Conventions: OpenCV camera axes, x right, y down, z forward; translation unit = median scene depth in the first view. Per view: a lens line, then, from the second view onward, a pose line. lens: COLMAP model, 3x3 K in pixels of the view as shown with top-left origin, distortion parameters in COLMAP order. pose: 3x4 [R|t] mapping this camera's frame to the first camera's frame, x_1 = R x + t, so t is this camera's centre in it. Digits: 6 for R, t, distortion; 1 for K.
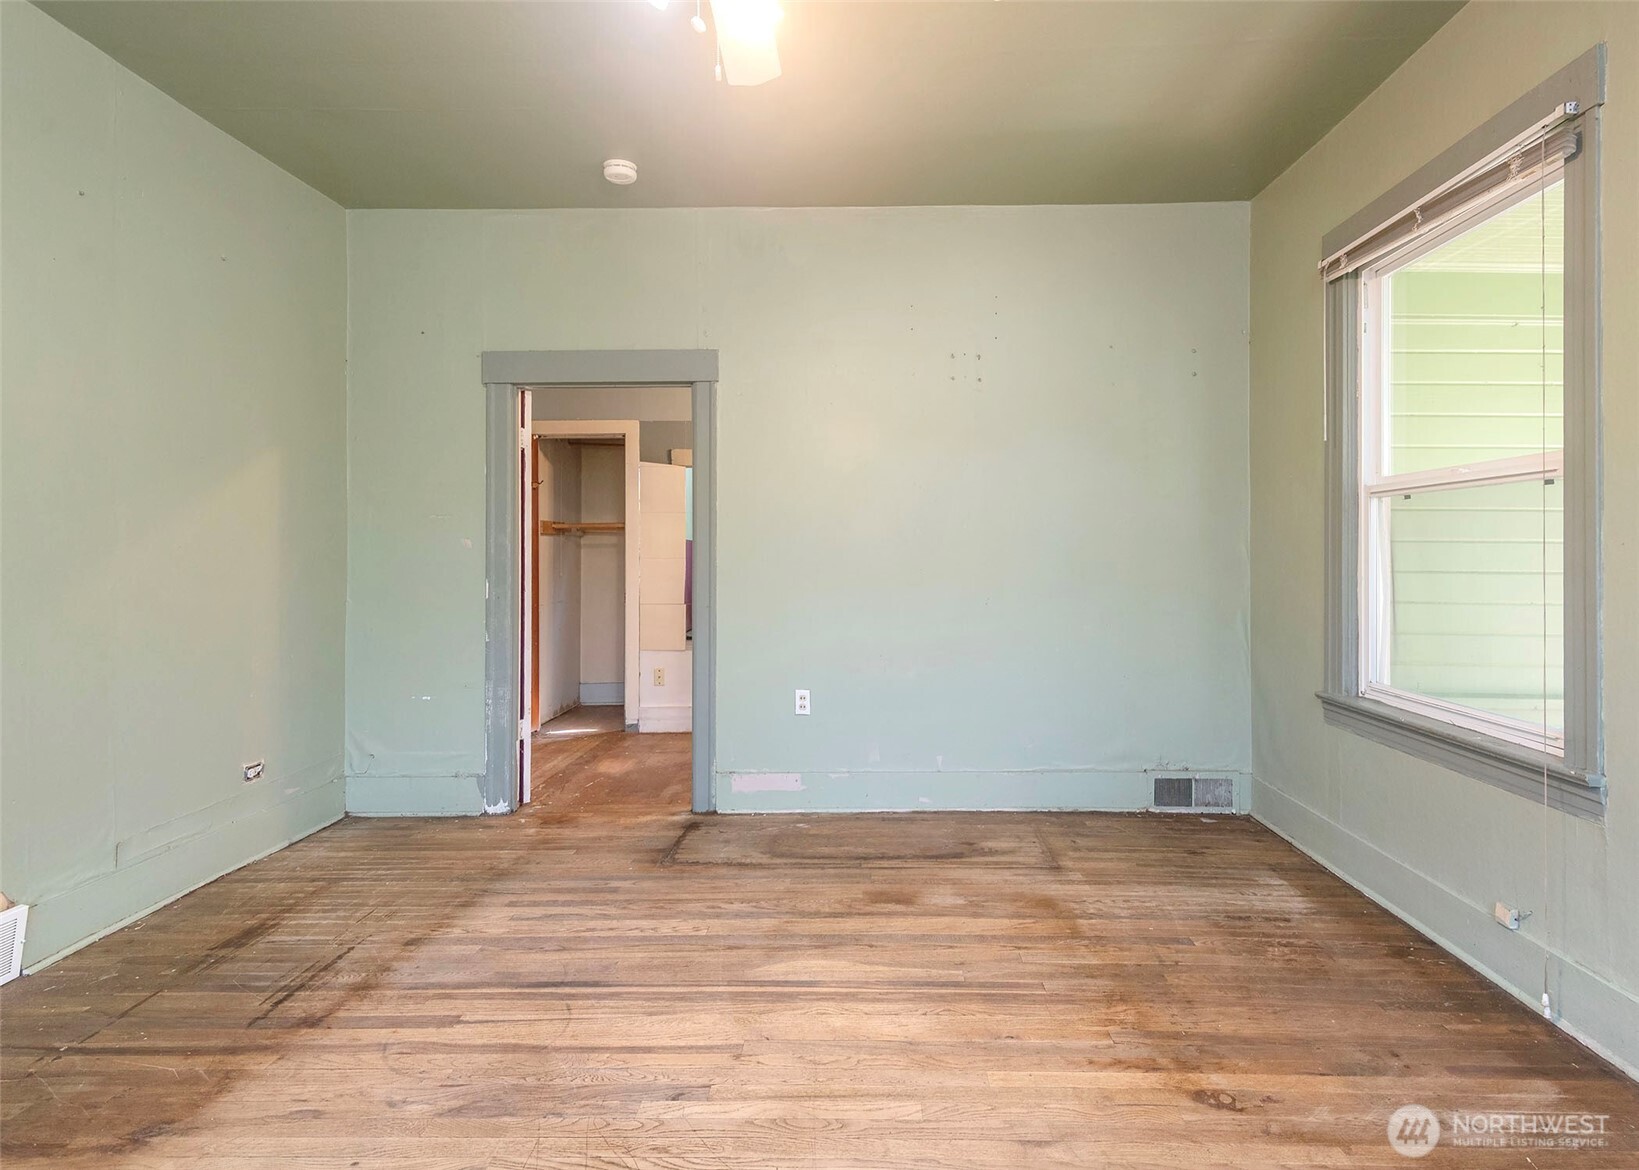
lens RADIAL K [[893.7, 0, 905.9], [0, 893.7, 551.7], [0, 0, 1]] dist [0.021275, -0.016358]
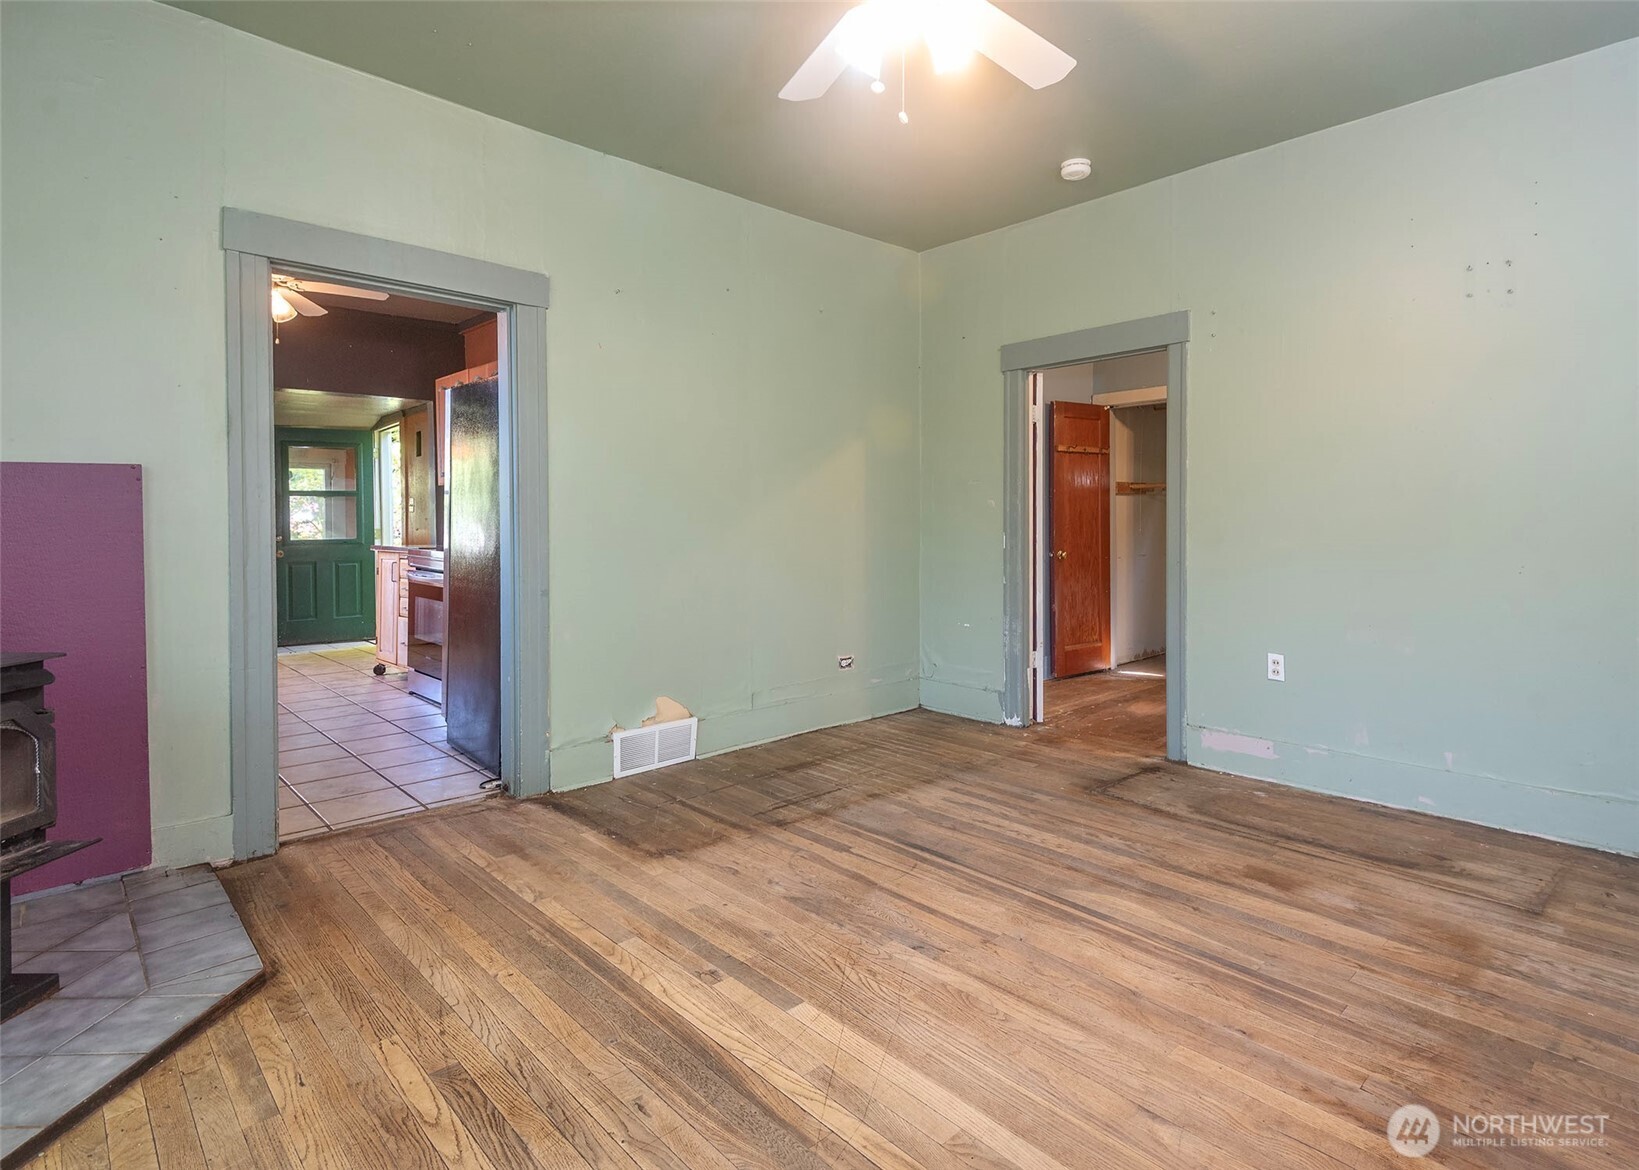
lens RADIAL K [[893.7, 0, 925.1], [0, 893.7, 509.4], [0, 0, 1]] dist [0.021275, -0.016358]
pose [[0.711991, 0.000301, -0.702188, 0.420425], [-0.002764, 0.999993, -0.002373, 0.007015], [0.702183, 0.003631, 0.711987, 0.090246]]
